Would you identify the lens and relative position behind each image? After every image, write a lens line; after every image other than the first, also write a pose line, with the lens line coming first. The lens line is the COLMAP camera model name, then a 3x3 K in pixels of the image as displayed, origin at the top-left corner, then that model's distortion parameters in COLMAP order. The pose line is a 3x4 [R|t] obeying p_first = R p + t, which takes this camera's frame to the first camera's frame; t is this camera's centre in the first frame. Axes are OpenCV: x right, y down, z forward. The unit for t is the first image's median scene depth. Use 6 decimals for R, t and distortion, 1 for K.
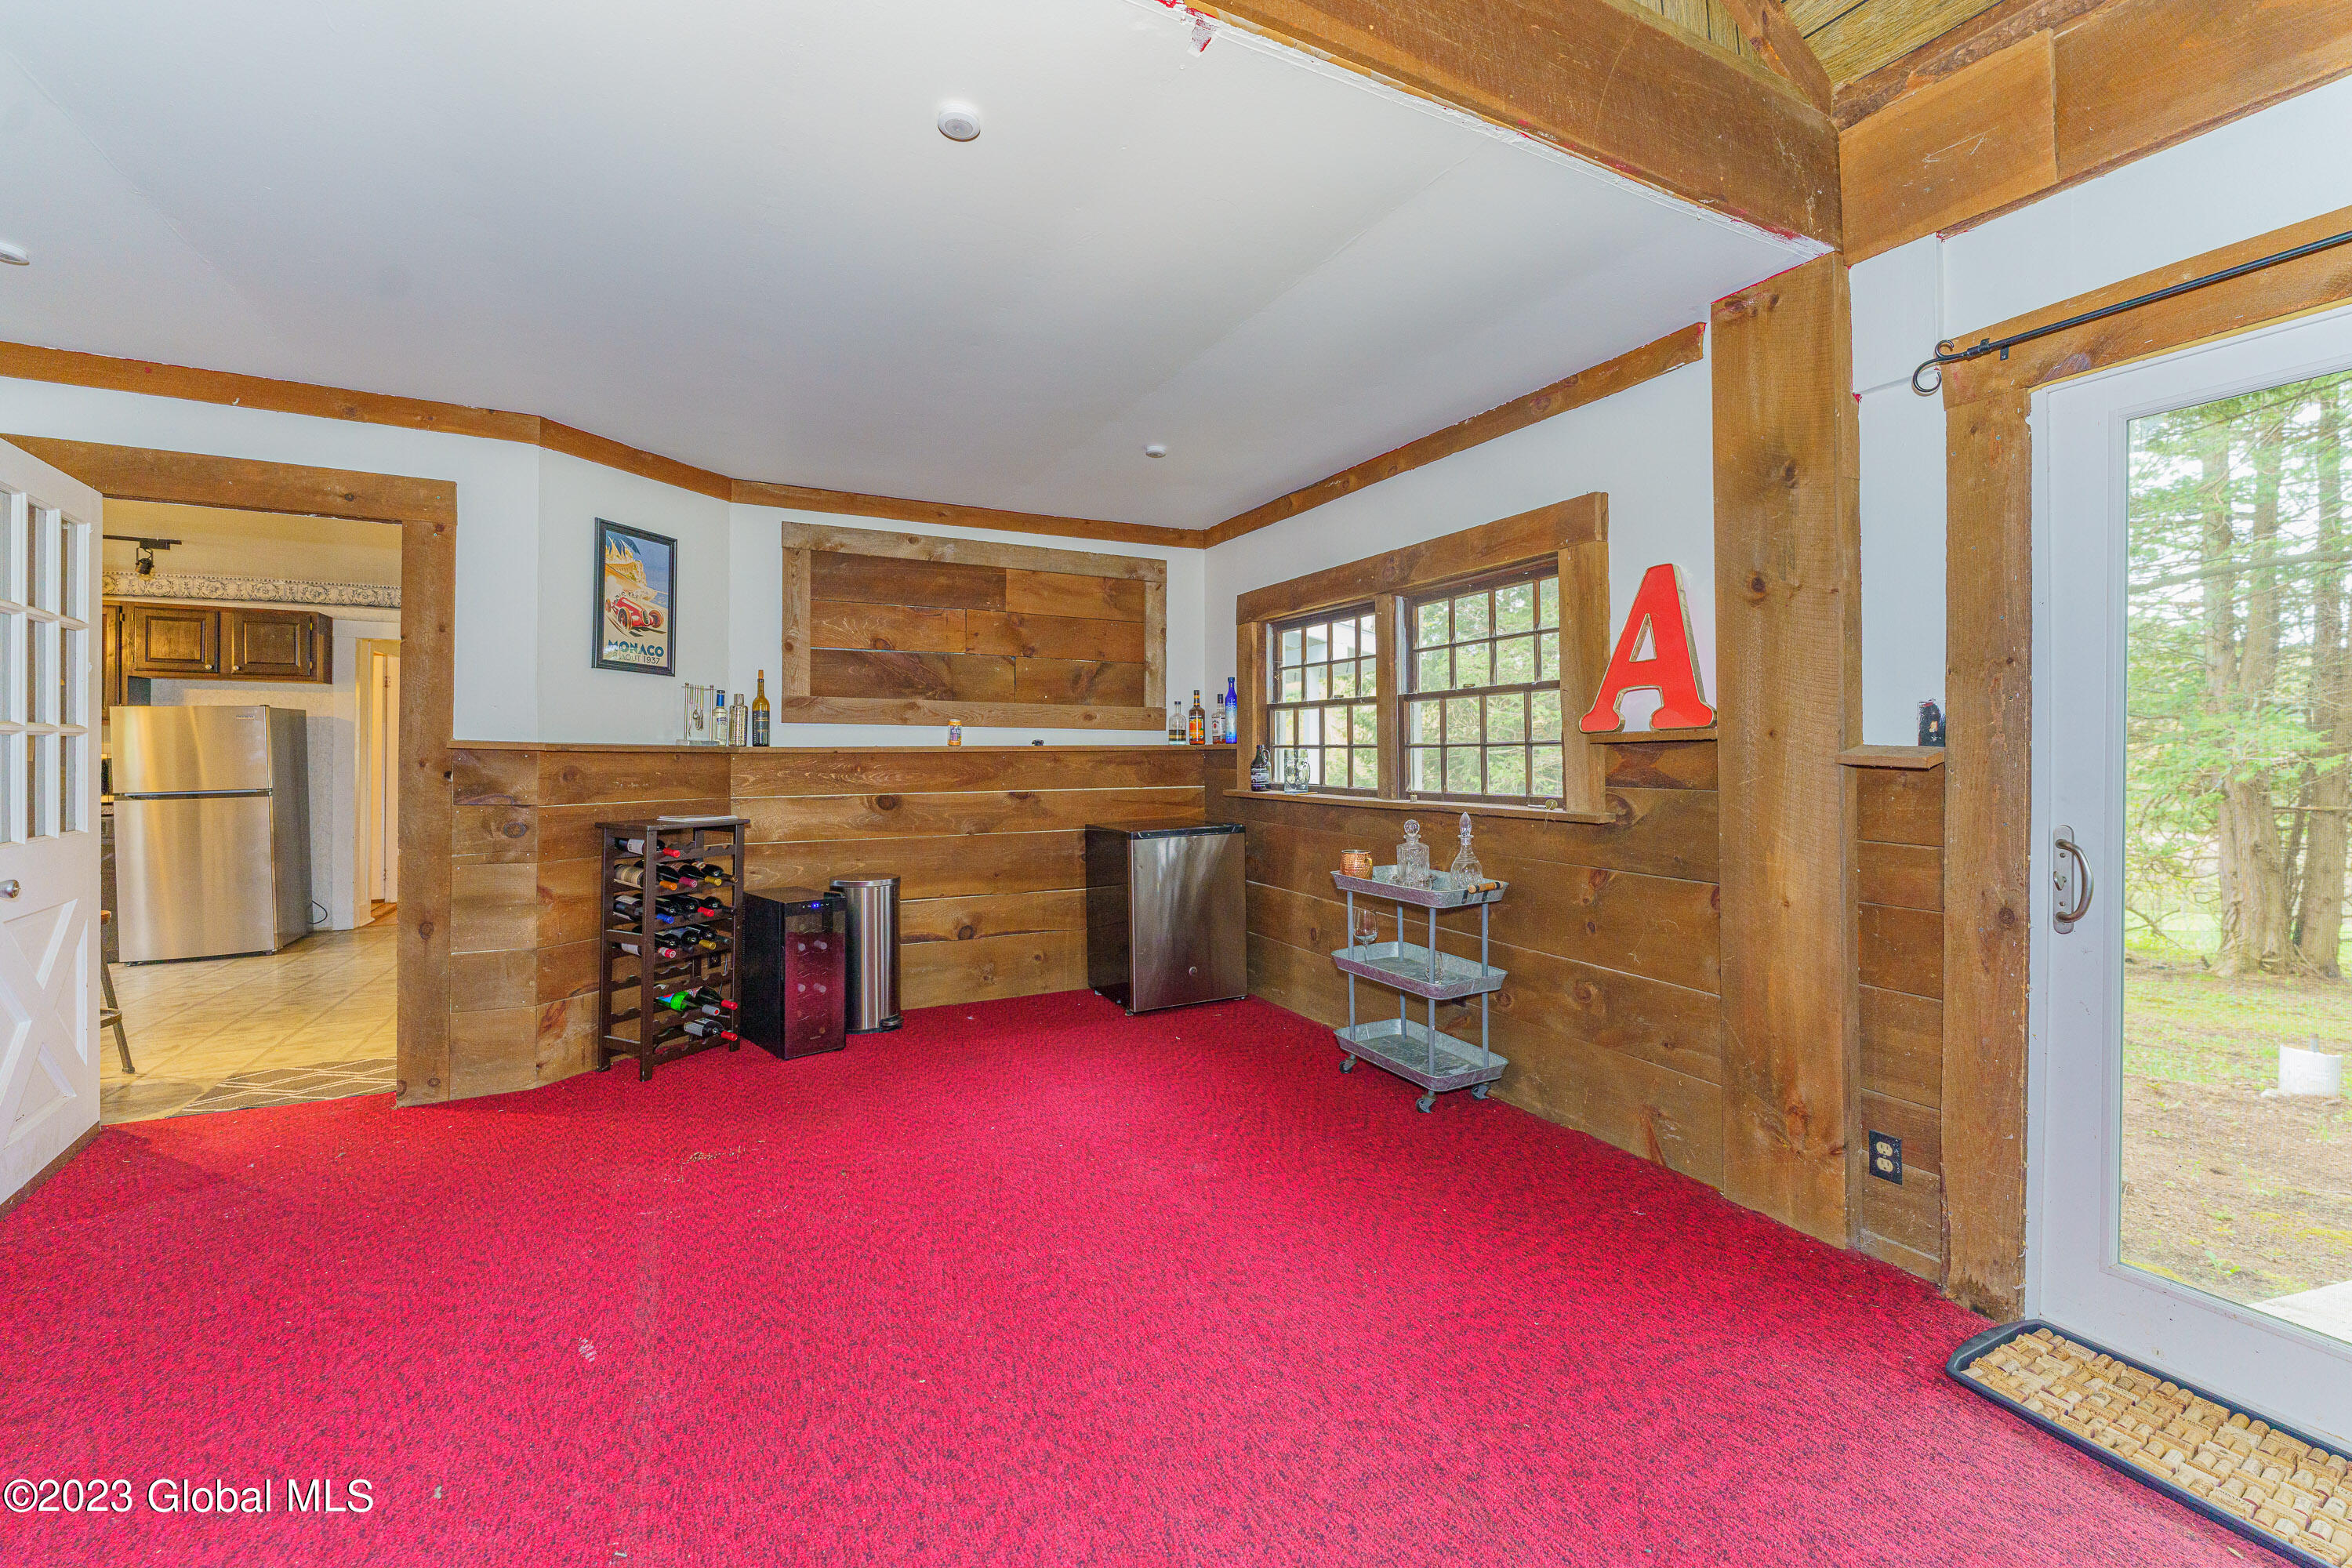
lens RADIAL K [[953.5, 0, 1163.3], [0, 953.5, 761.4], [0, 0, 1]] dist [-0.006373, 0.000359]
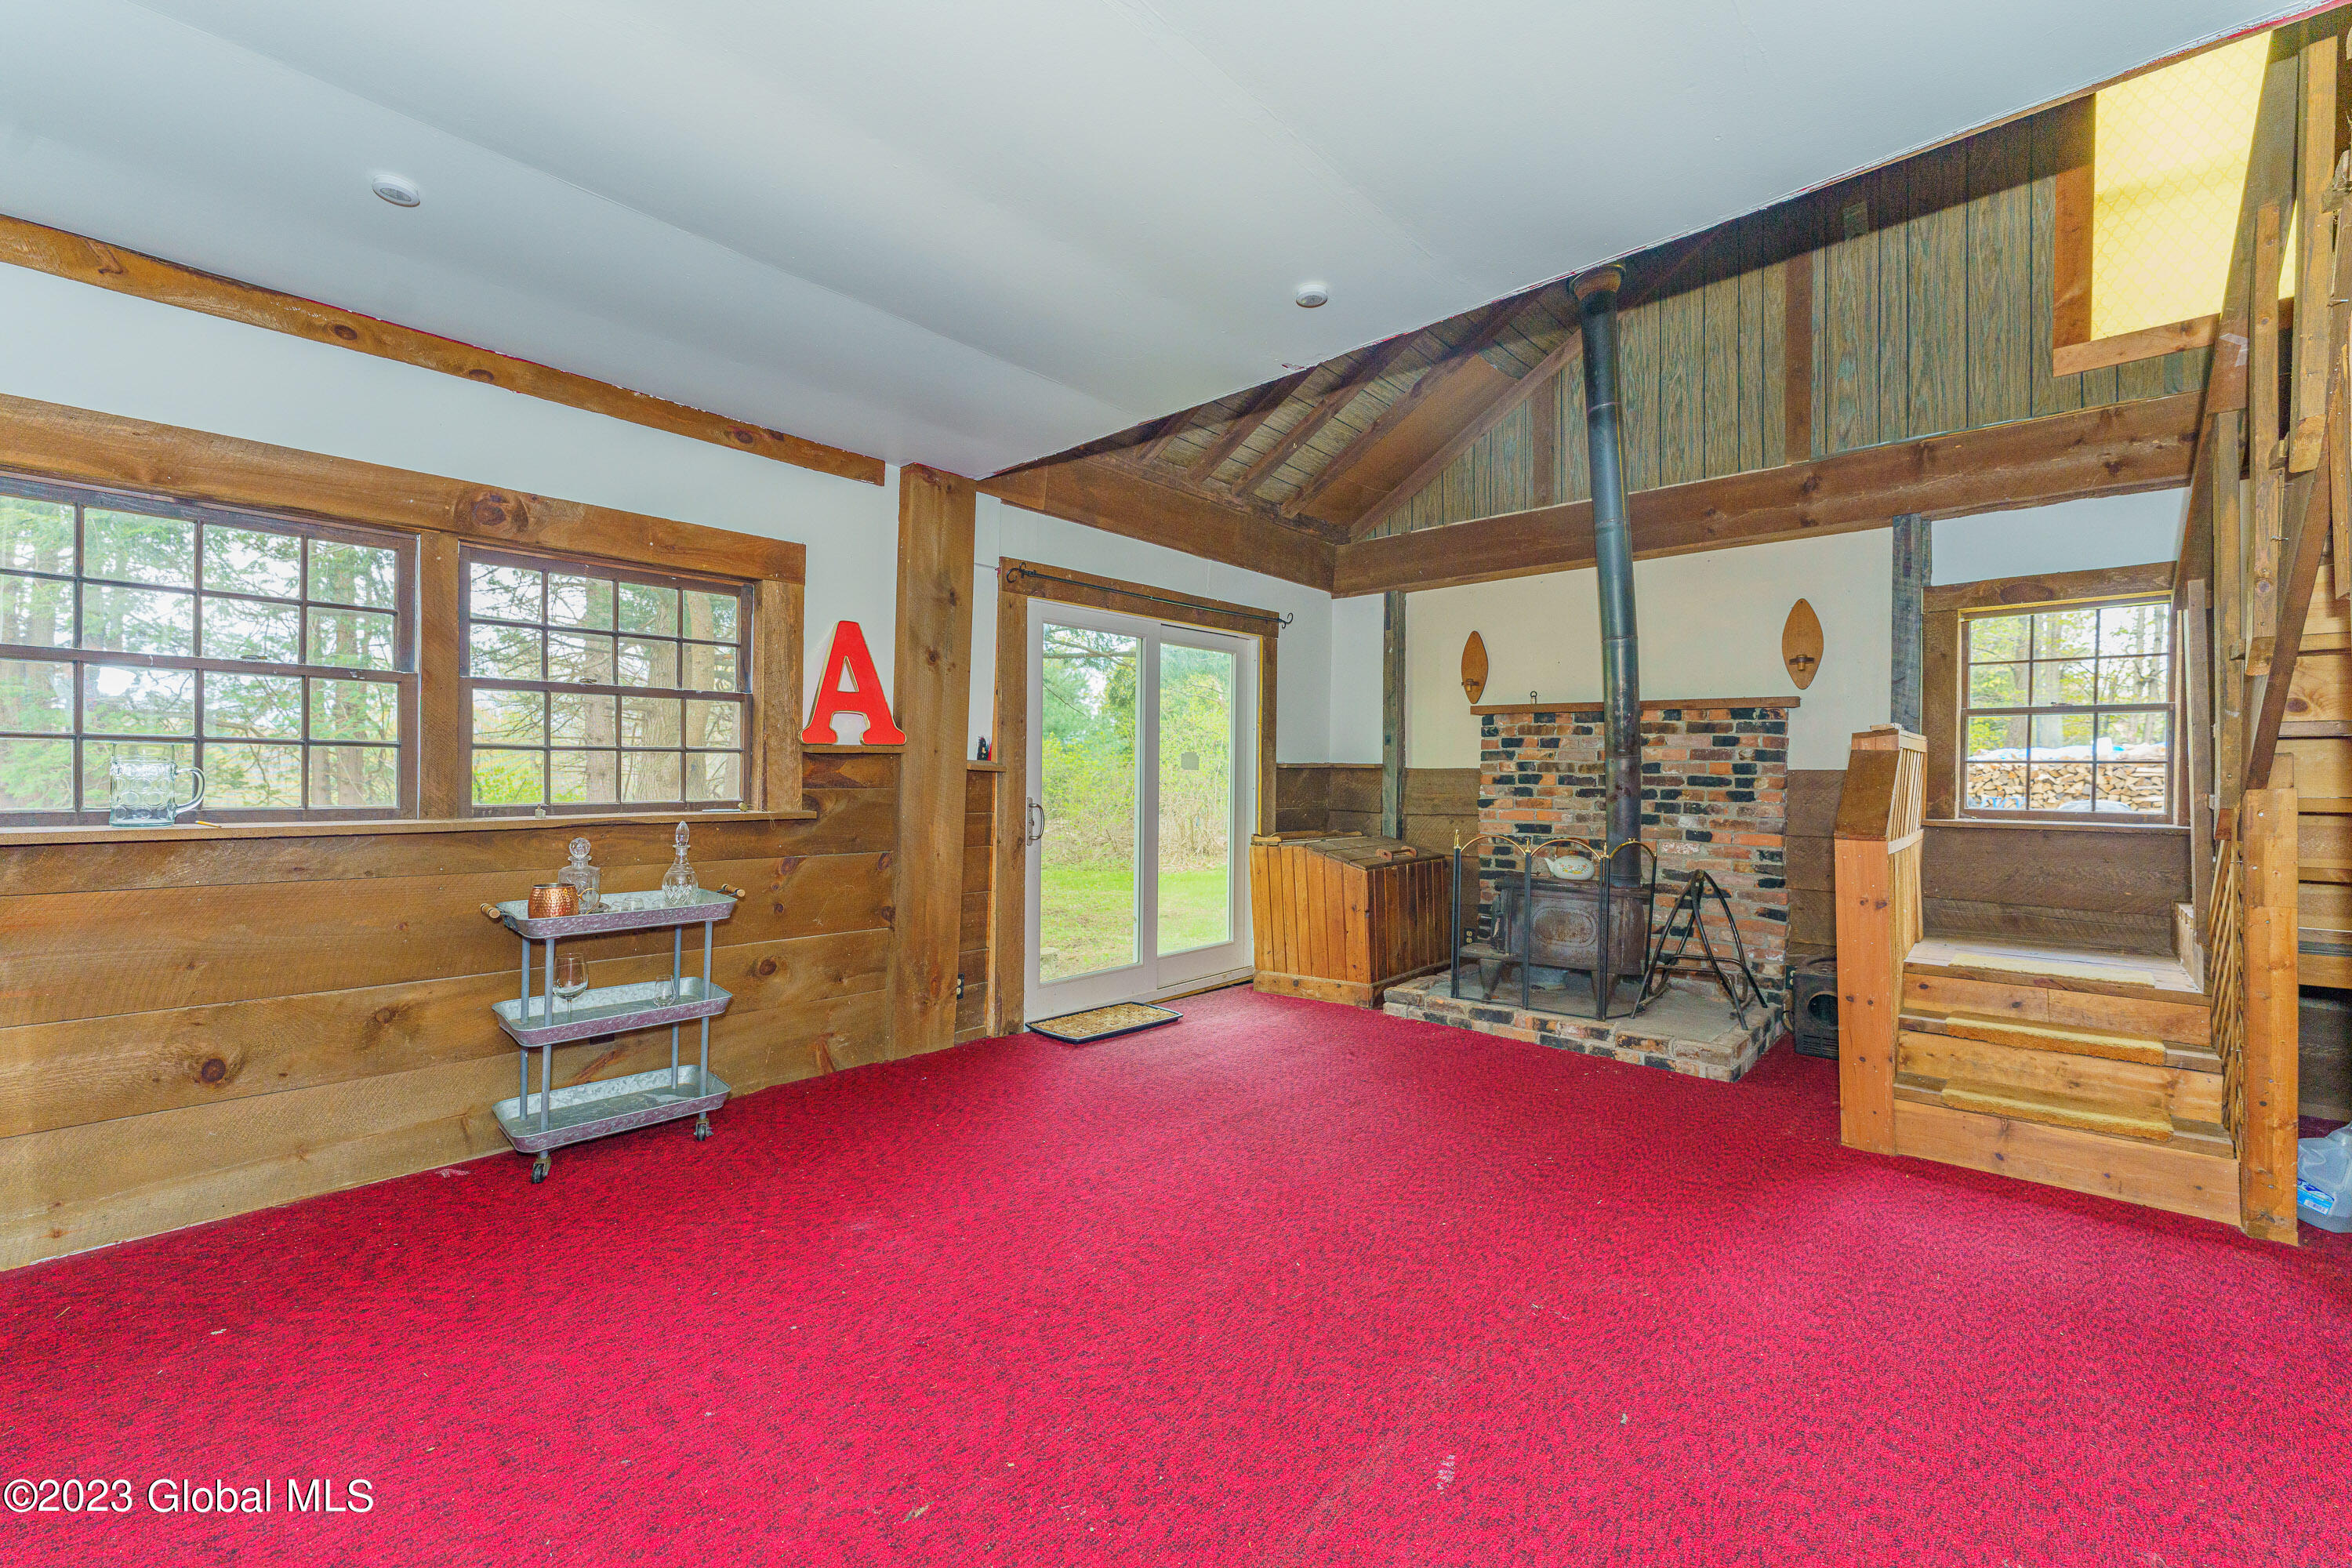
lens RADIAL K [[953.5, 0, 1174.5], [0, 953.5, 776.7], [0, 0, 1]] dist [-0.006373, 0.000359]
pose [[-0.356484, -0.013713, 0.934201, -0.918445], [-0.007249, 0.999903, 0.011912, -0.007096], [-0.934273, -0.002526, -0.356549, 1.078175]]
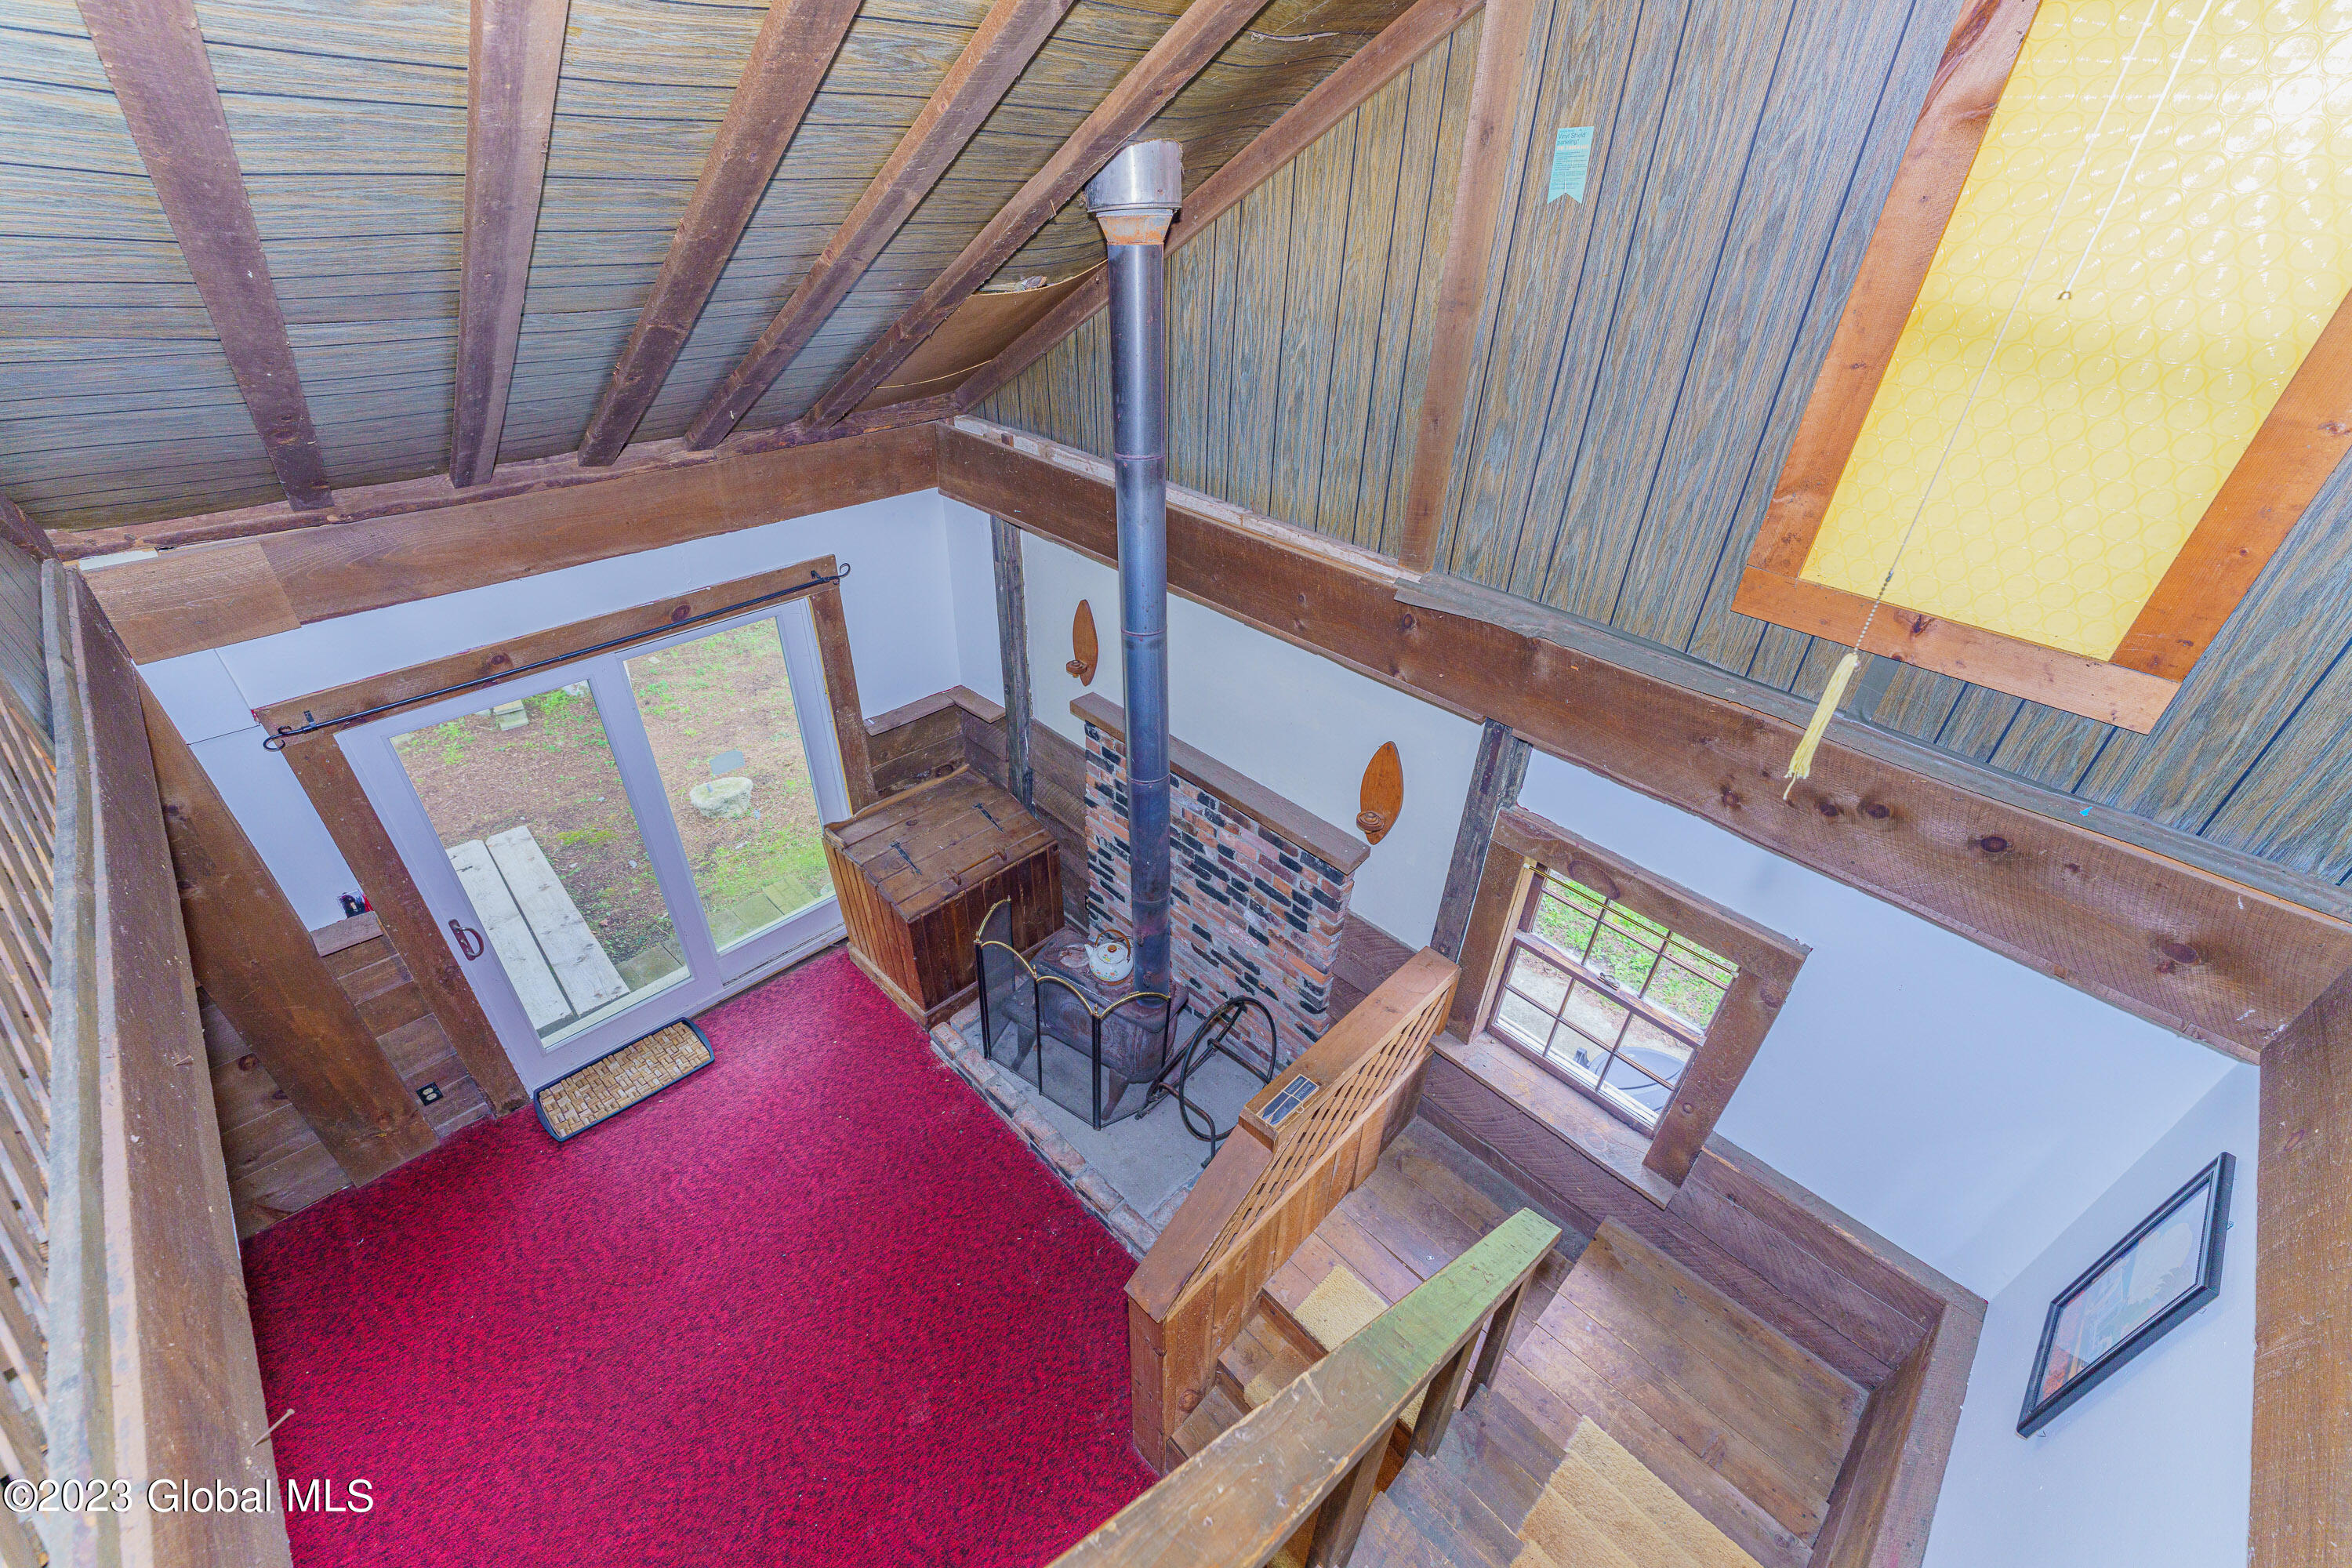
lens RADIAL K [[953.5, 0, 1174.8], [0, 953.5, 775.6], [0, 0, 1]] dist [-0.006373, 0.000359]
pose [[-0.315341, -0.543182, 0.778148, -0.638989], [-0.028457, 0.825028, 0.564375, -0.963156], [-0.948552, 0.155827, -0.275623, 0.059979]]
